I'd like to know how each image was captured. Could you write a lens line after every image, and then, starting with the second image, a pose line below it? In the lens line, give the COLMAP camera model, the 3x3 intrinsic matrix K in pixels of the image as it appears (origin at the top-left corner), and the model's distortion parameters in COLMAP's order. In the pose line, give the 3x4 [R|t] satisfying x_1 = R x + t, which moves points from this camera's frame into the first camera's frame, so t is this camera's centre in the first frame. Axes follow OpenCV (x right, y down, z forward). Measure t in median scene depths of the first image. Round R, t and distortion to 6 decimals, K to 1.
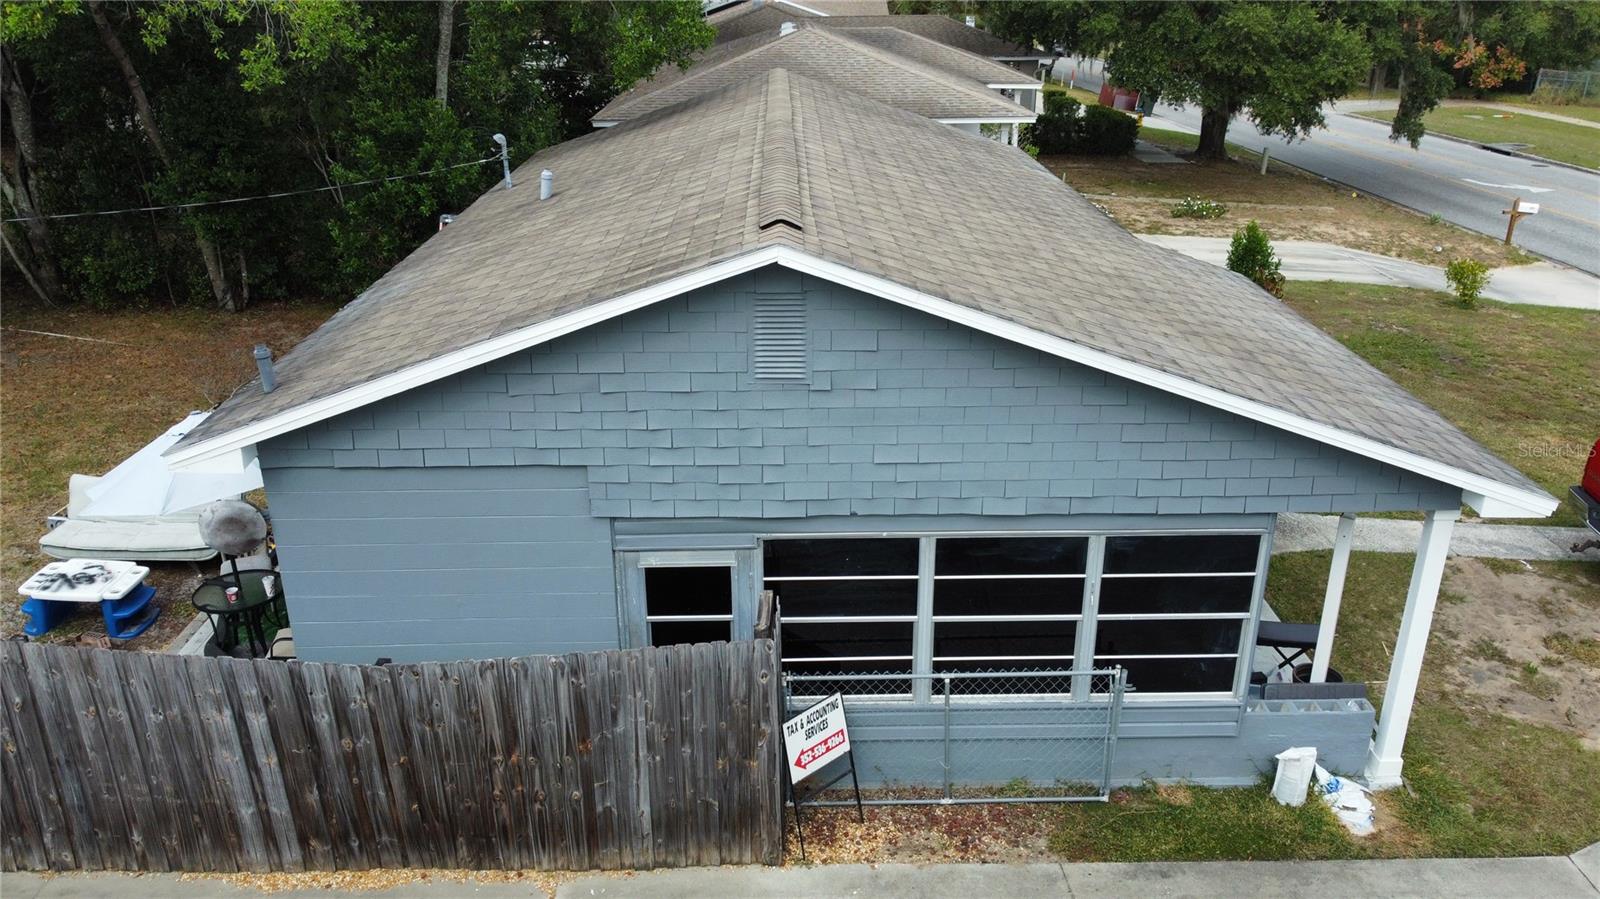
lens RADIAL K [[1212.1, 0, 796.1], [0, 1212.1, 447.7], [0, 0, 1]] dist [-0.001975, 0.001743]
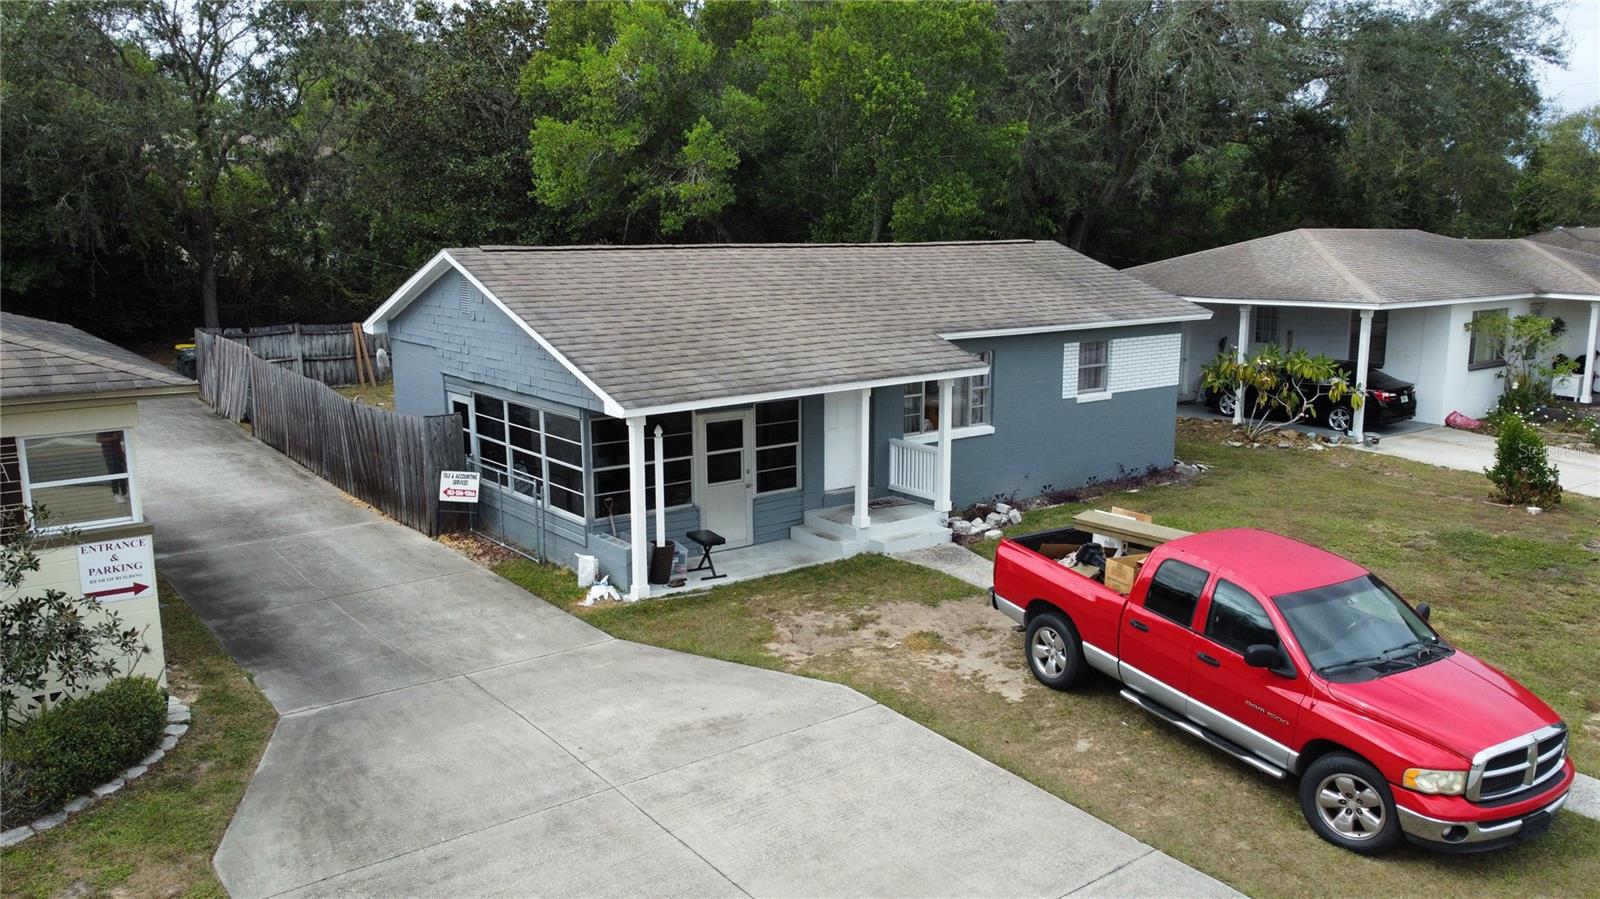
lens RADIAL K [[1212.1, 0, 796.1], [0, 1212.1, 447.7], [0, 0, 1]] dist [-0.001975, 0.001743]
pose [[0.597675, 0.147396, -0.788073, 2.055913], [-0.296808, 0.953794, -0.046708, 0.099840], [0.744775, 0.261823, 0.613807, 0.120747]]
